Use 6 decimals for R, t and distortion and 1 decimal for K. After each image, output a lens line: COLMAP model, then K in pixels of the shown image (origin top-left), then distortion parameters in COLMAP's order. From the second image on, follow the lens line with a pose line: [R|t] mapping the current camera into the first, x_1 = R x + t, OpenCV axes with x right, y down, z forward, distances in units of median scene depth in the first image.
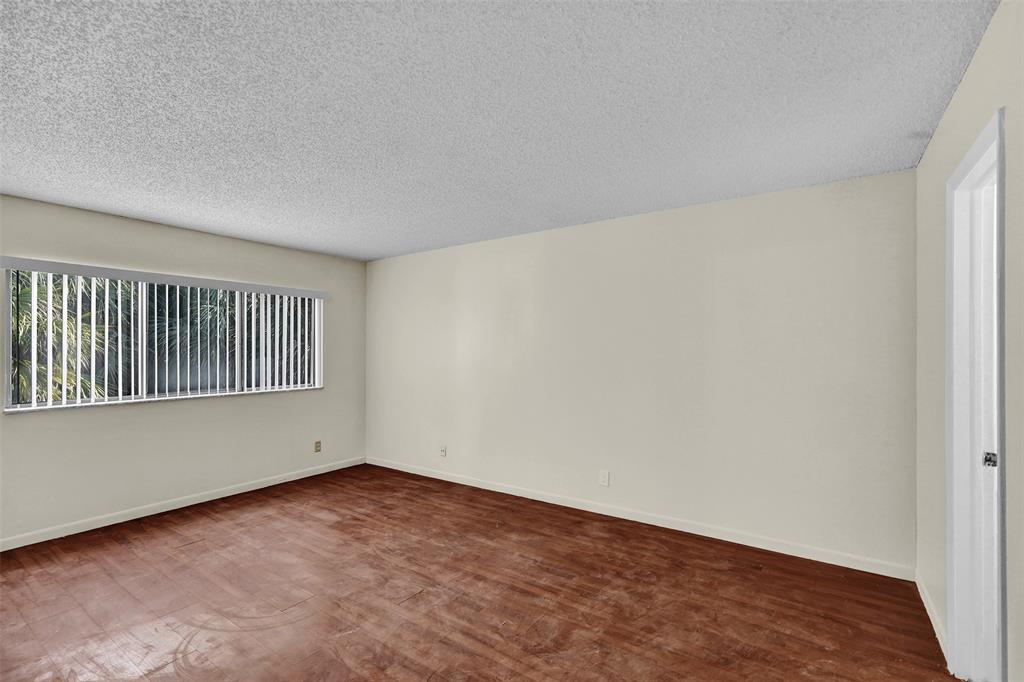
lens RADIAL K [[461.5, 0, 512.8], [0, 461.5, 344.5], [0, 0, 1]] dist [-0.000711, 0.001603]
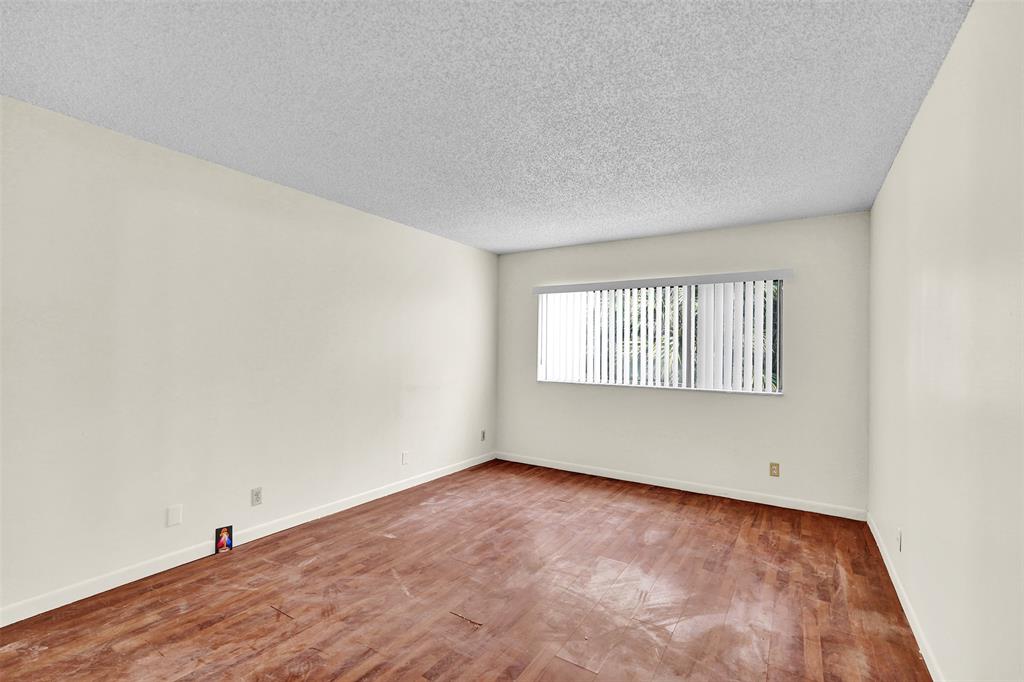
lens RADIAL K [[449.2, 0, 502.9], [0, 449.2, 341.3], [0, 0, 1]] dist [-0.001925, 0.000726]
pose [[0.038791, -0.013832, -0.999152, 0.541755], [-0.001291, 0.999903, -0.013893, 0.027491], [0.999247, 0.001829, 0.038769, 0.876125]]
